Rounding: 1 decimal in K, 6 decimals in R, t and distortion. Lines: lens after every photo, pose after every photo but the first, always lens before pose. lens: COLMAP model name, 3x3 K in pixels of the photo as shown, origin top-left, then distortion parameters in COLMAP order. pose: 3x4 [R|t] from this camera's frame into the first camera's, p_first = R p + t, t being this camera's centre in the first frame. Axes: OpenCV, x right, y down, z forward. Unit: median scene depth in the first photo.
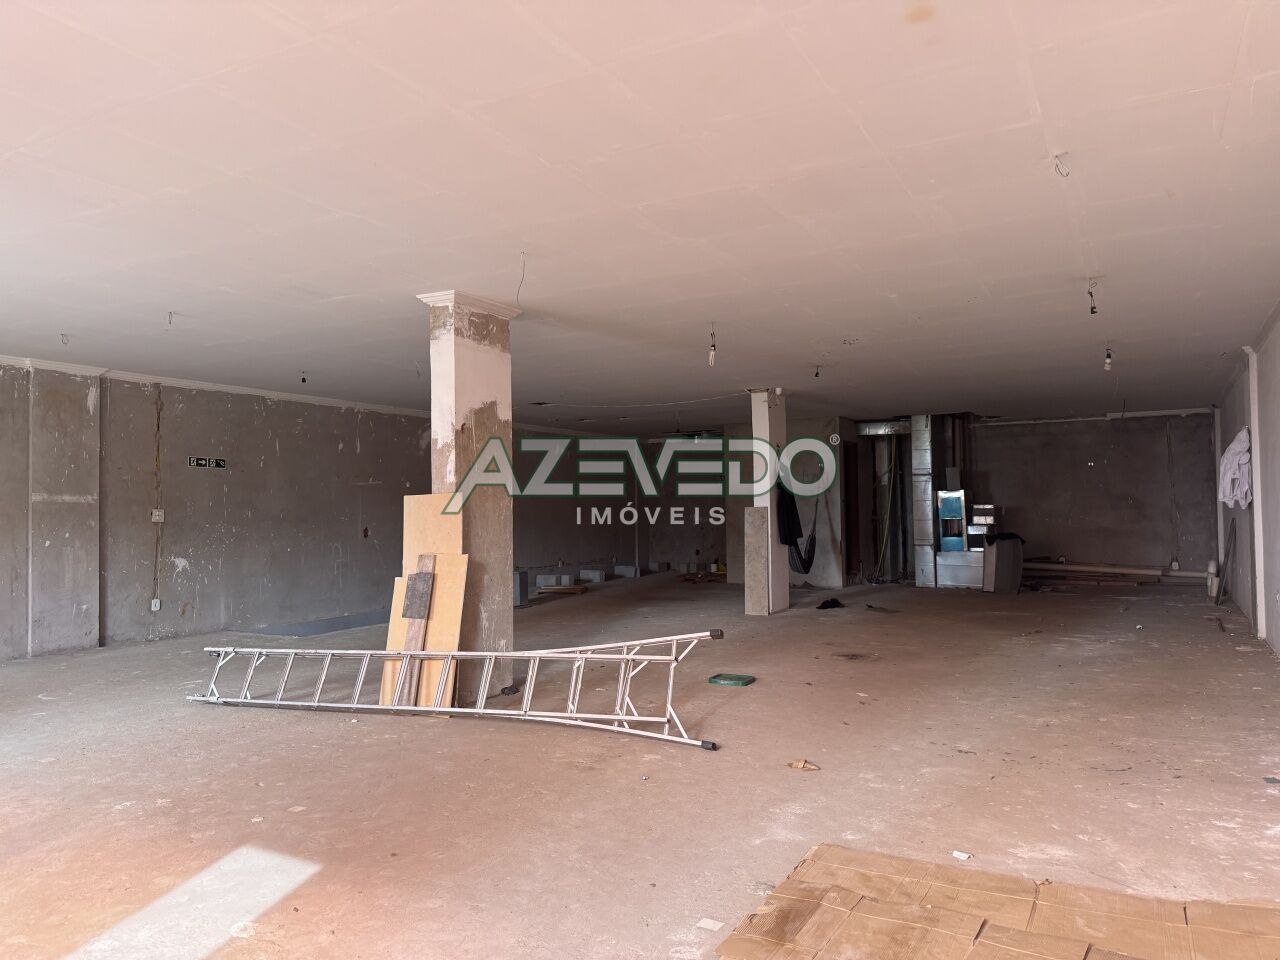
lens RADIAL K [[880.3, 0, 636.4], [0, 880.3, 478.5], [0, 0, 1]] dist [-0.000923, -0.009904]
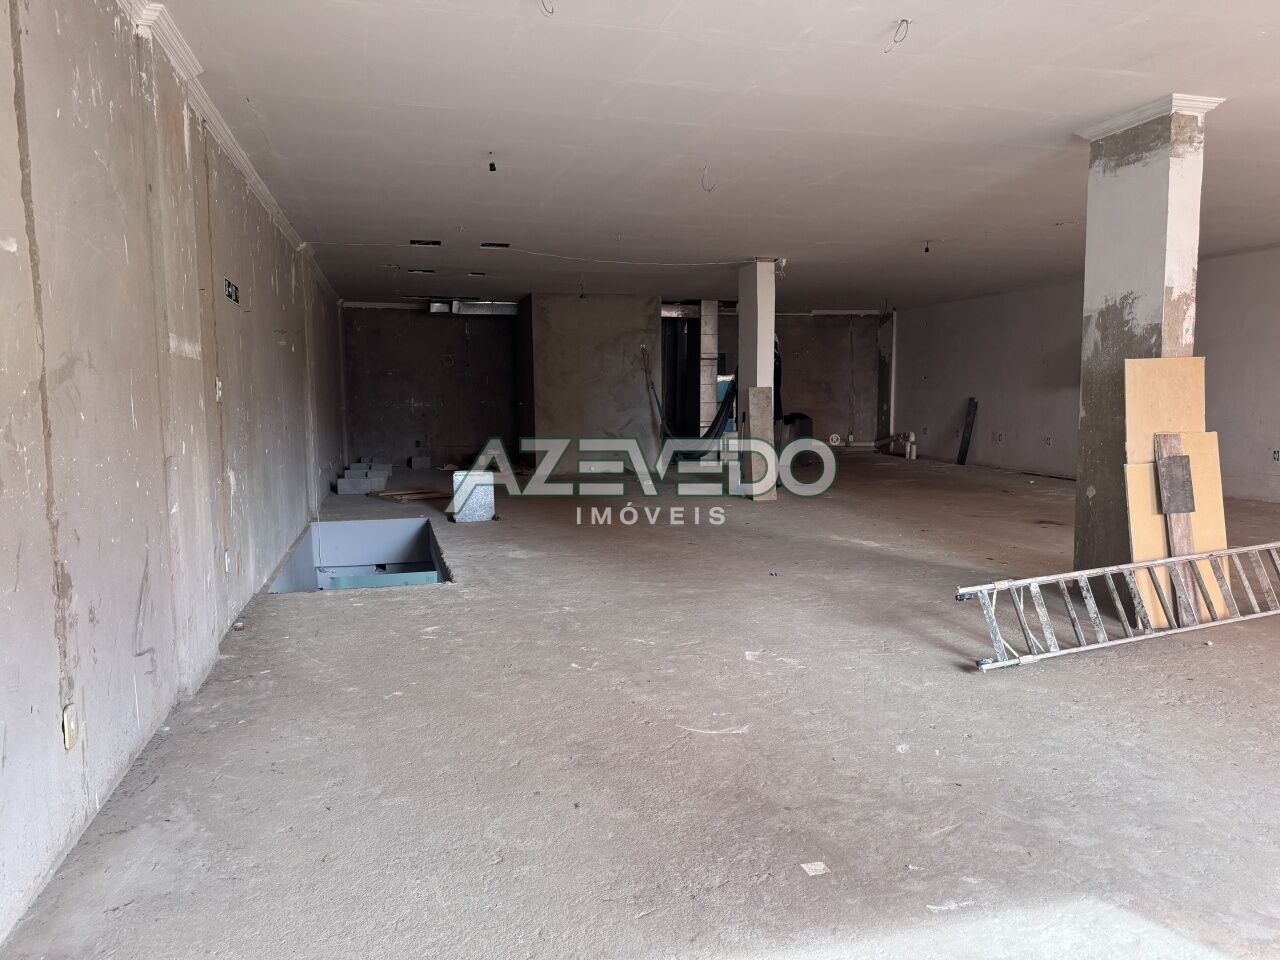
lens RADIAL K [[880.3, 0, 638.4], [0, 880.3, 479.7], [0, 0, 1]] dist [-0.000923, -0.009904]
pose [[0.737391, -0.065521, 0.672281, -0.575058], [-0.019009, 0.992877, 0.117617, 0.021911], [-0.675199, -0.099509, 0.730893, 0.373447]]
